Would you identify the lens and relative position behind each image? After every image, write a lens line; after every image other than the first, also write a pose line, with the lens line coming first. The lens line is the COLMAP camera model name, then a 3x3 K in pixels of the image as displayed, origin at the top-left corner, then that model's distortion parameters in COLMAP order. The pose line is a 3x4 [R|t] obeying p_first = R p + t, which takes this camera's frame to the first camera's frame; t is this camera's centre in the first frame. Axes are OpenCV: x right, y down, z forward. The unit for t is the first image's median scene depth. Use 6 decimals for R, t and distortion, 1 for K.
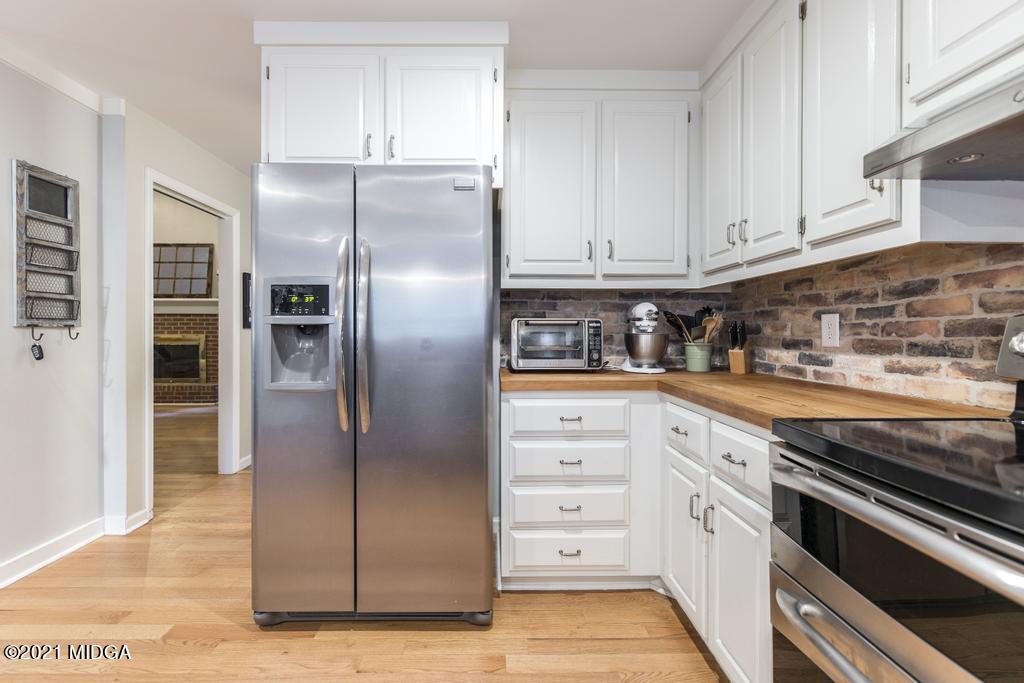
lens RADIAL K [[443.0, 0, 511.5], [0, 443.0, 334.7], [0, 0, 1]] dist [-0.008504, -0.000196]
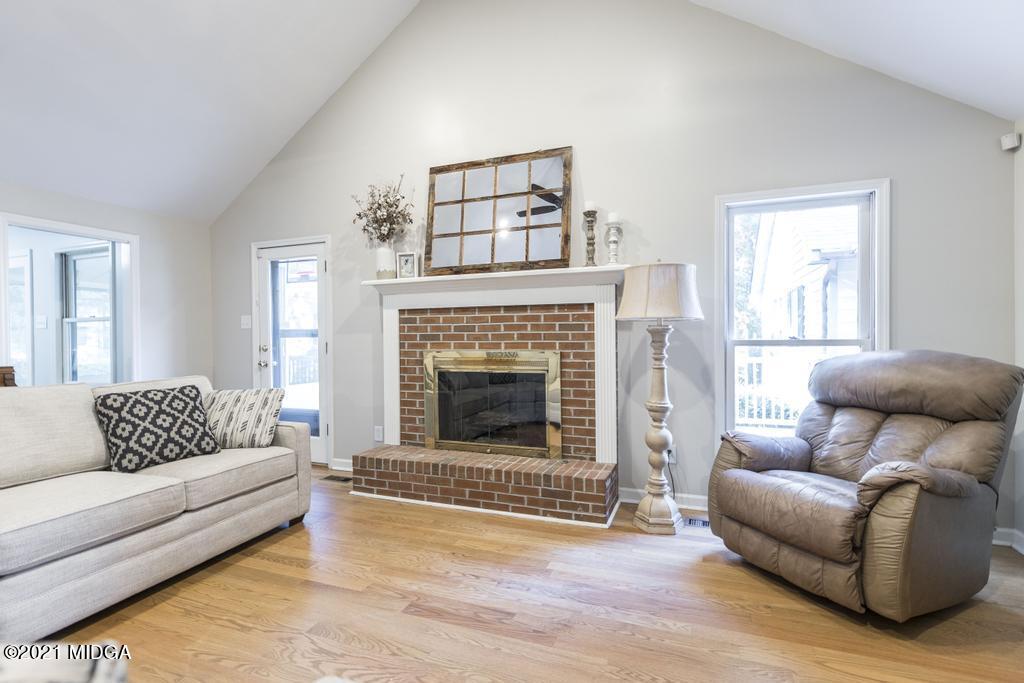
lens RADIAL K [[457.3, 0, 513.2], [0, 457.3, 339.0], [0, 0, 1]] dist [-0.005476, -0.000551]
pose [[0.937436, -0.011421, -0.347971, -0.577655], [0.008977, 0.999922, -0.008635, -0.008643], [0.348042, 0.004971, 0.937466, 0.554032]]
